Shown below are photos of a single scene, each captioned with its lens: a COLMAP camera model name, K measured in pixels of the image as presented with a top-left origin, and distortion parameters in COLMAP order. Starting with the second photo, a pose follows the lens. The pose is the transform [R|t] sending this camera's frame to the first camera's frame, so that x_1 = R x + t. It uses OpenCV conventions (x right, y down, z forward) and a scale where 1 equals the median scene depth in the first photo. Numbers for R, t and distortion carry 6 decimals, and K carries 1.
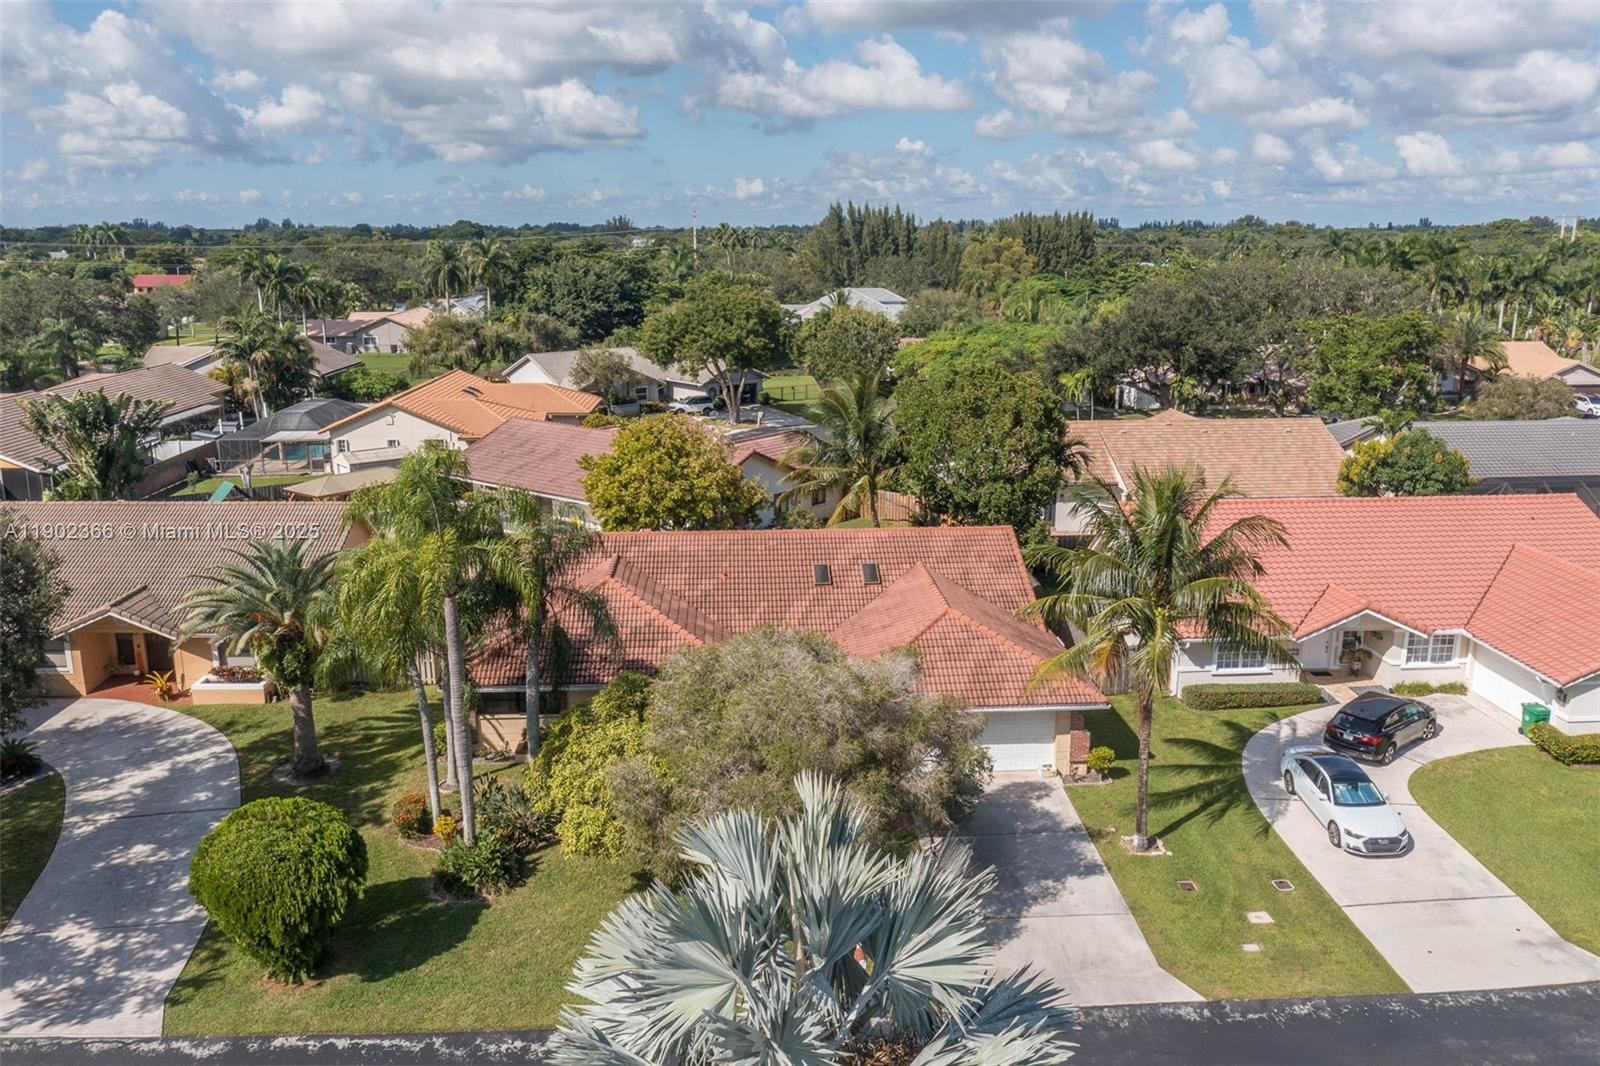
lens RADIAL K [[1246.6, 0, 803.7], [0, 1246.6, 537.3], [0, 0, 1]] dist [-0.051643, 0.046370]
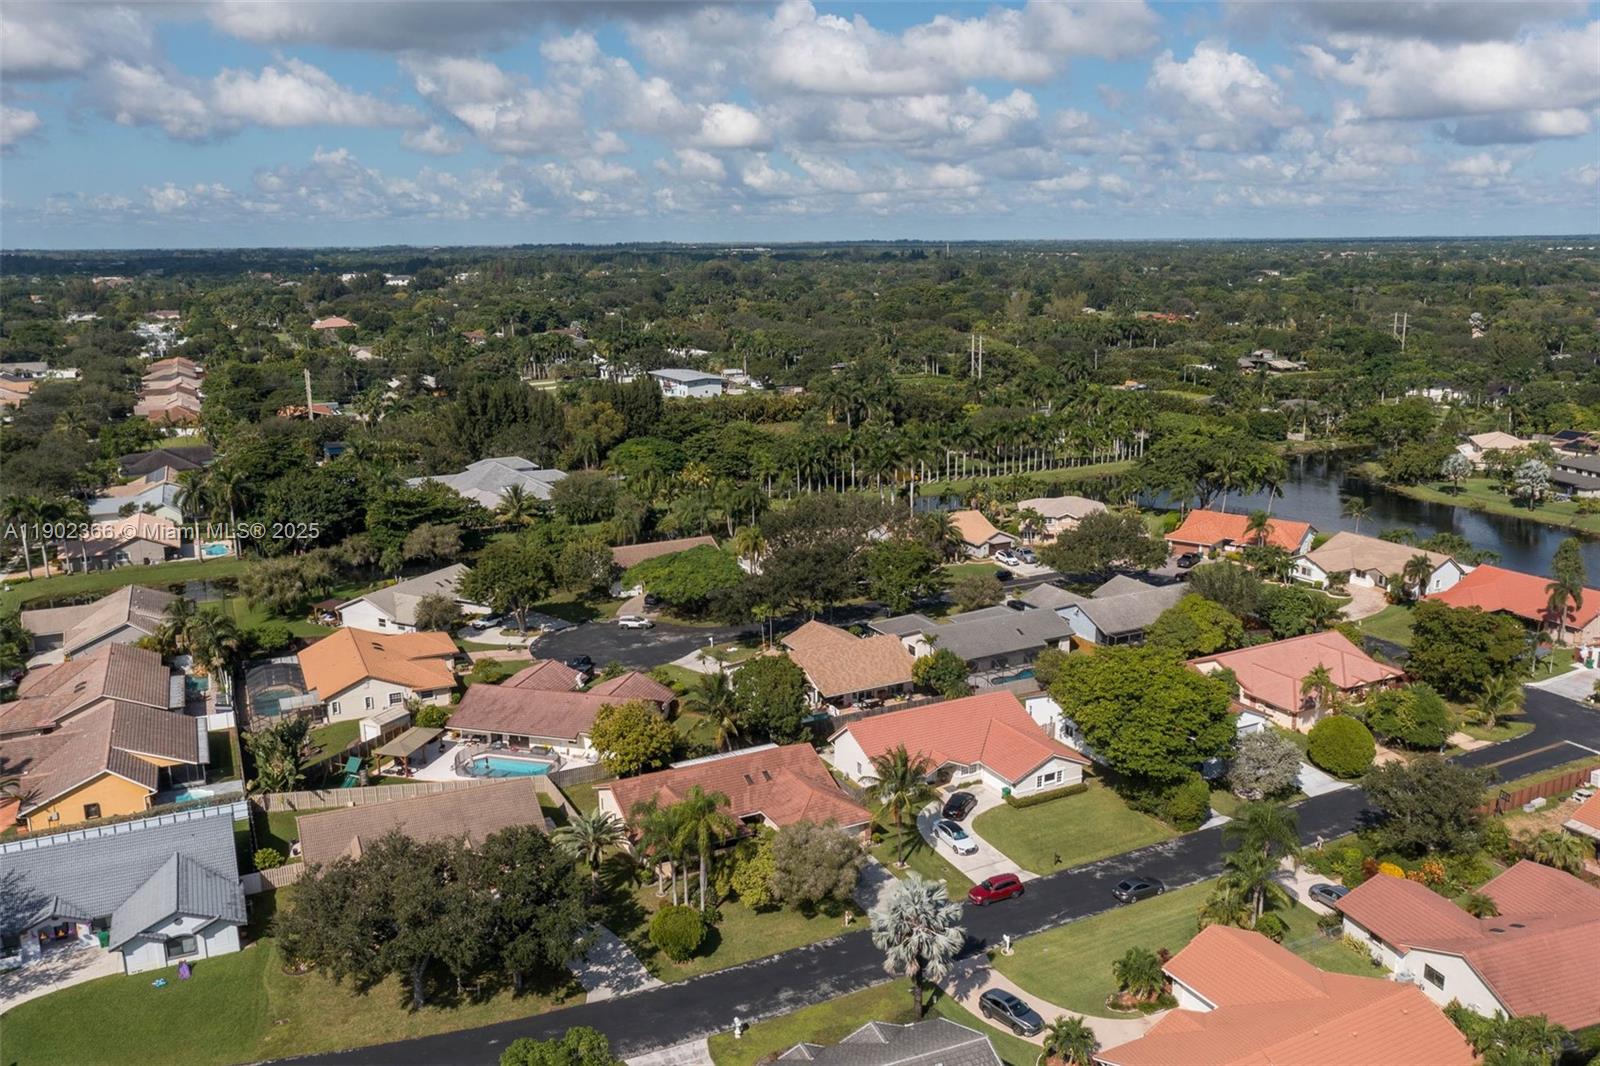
lens RADIAL K [[1246.6, 0, 803.7], [0, 1246.6, 537.3], [0, 0, 1]] dist [-0.051643, 0.046370]
pose [[0.914820, -0.097388, 0.391944, -0.433726], [0.101663, 0.994770, 0.009886, -0.248188], [-0.390856, 0.030802, 0.919936, -0.710187]]
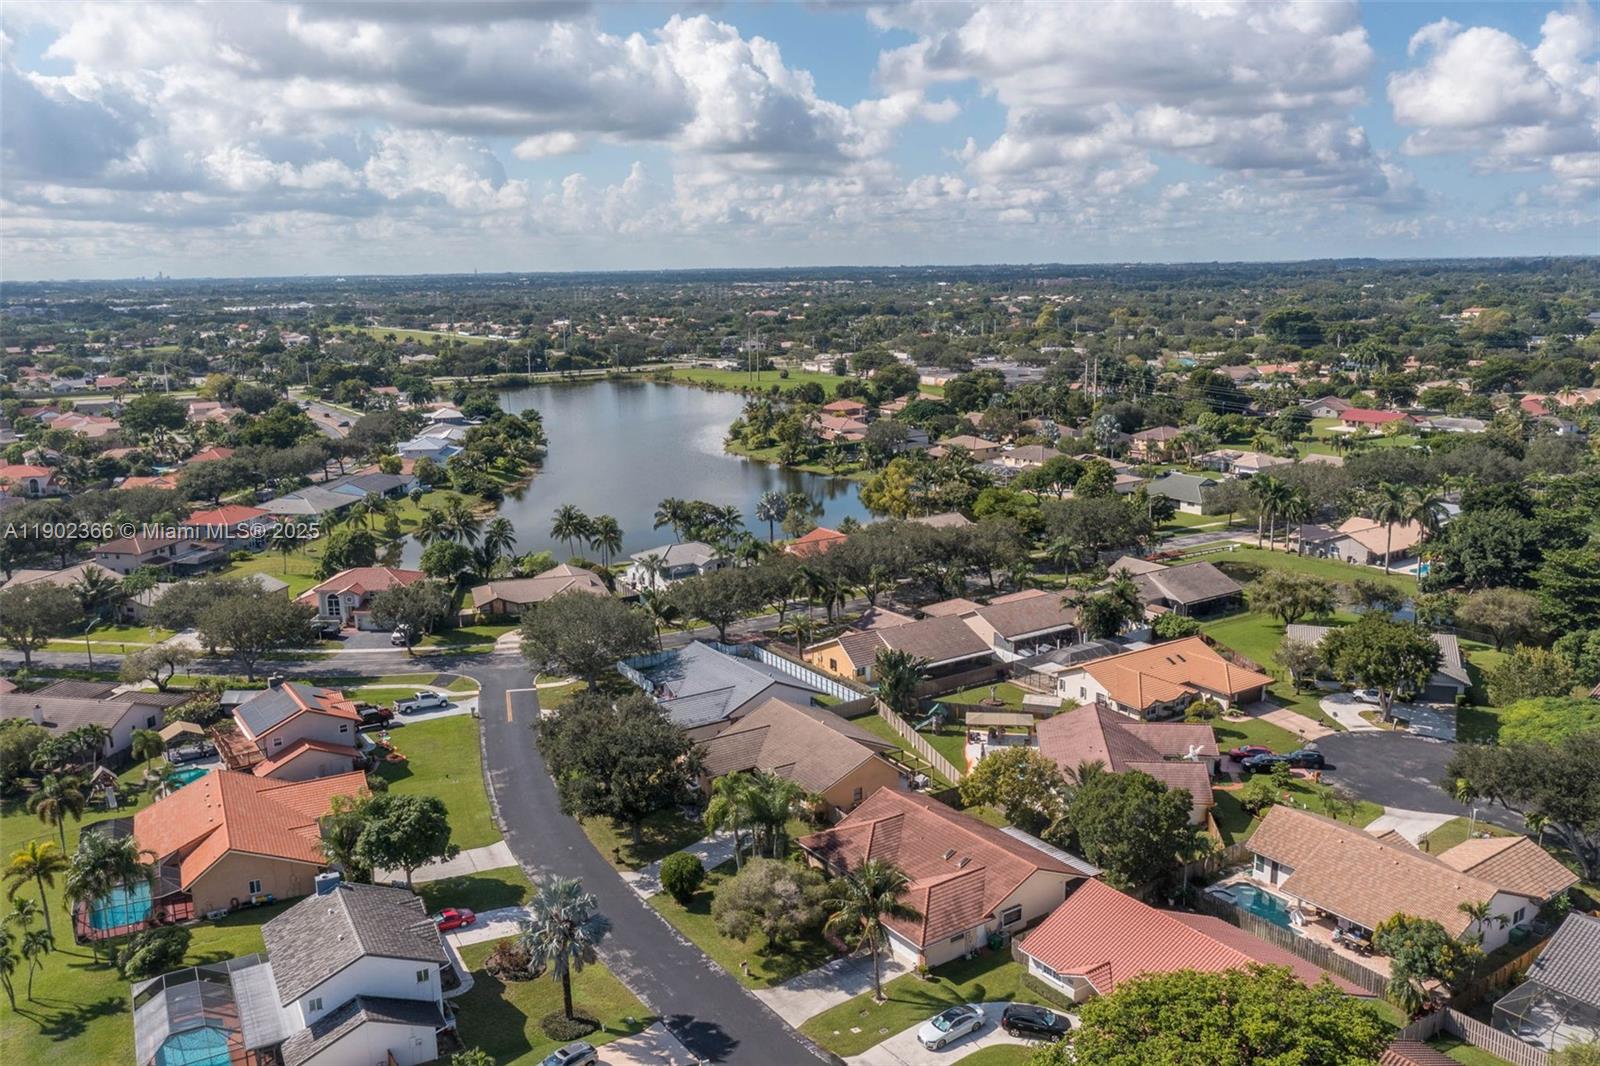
lens RADIAL K [[1276.7, 0, 831.4], [0, 1276.7, 532.2], [0, 0, 1]] dist [0.001456, 0.001109]
pose [[0.524311, 0.165302, -0.835329, 0.932924], [-0.187868, 0.979260, 0.075865, -0.361758], [0.830544, 0.117155, 0.544491, -0.264136]]
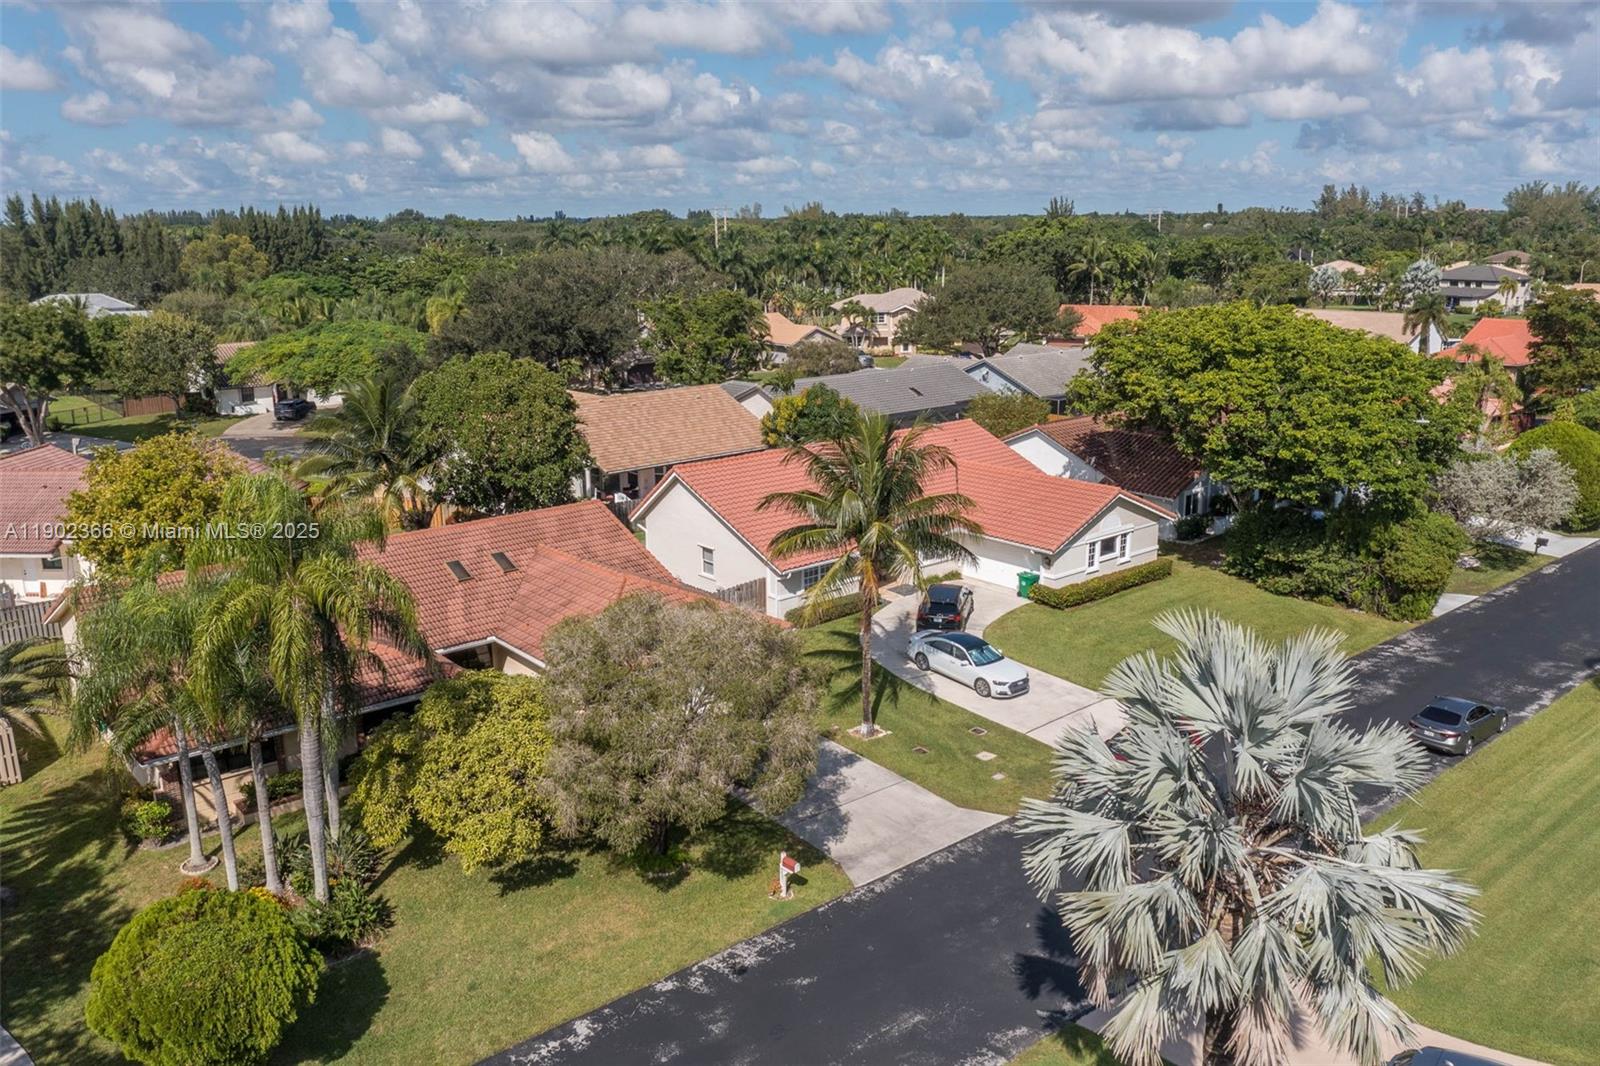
lens RADIAL K [[1246.6, 0, 803.7], [0, 1246.6, 537.3], [0, 0, 1]] dist [-0.051643, 0.046370]
pose [[0.797632, -0.150064, 0.584178, -0.184363], [0.147403, 0.987685, 0.052454, -0.004204], [-0.584855, 0.044270, 0.809929, 0.020543]]
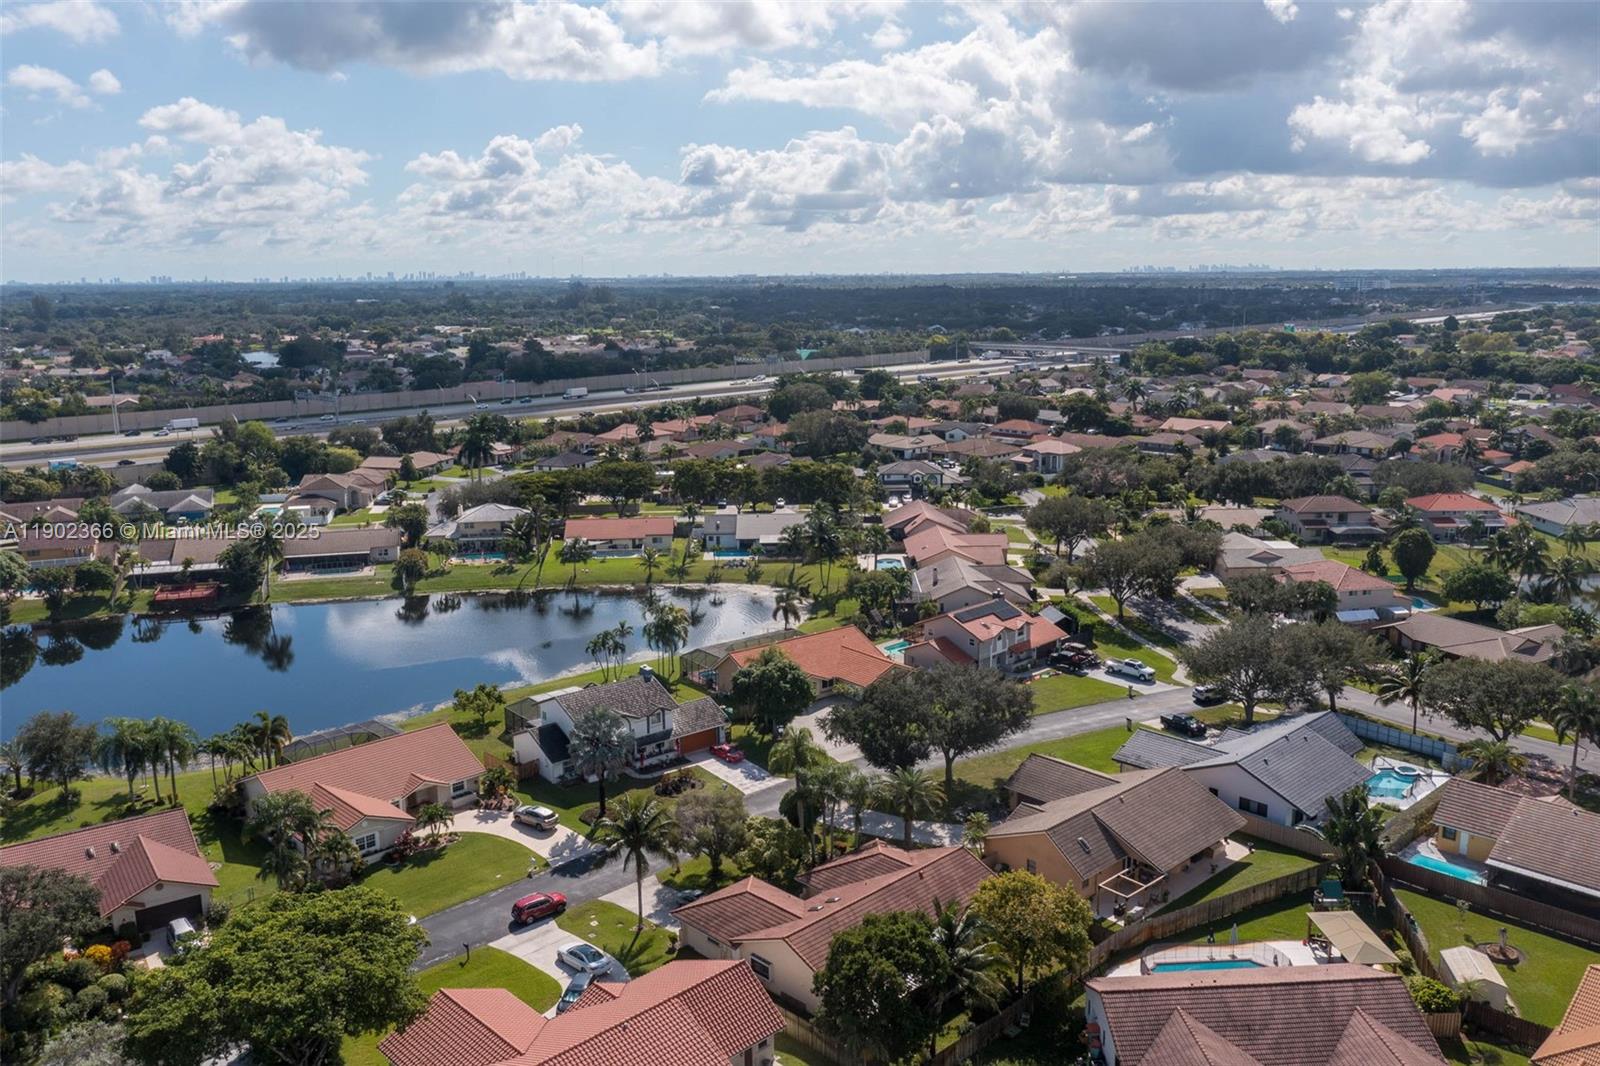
lens RADIAL K [[1276.7, 0, 831.4], [0, 1276.7, 532.2], [0, 0, 1]] dist [0.001456, 0.001109]
pose [[-0.744633, 0.143776, -0.651806, 0.707288], [-0.143571, 0.919167, 0.366768, -0.729926], [0.651851, 0.366688, -0.663800, 1.253641]]
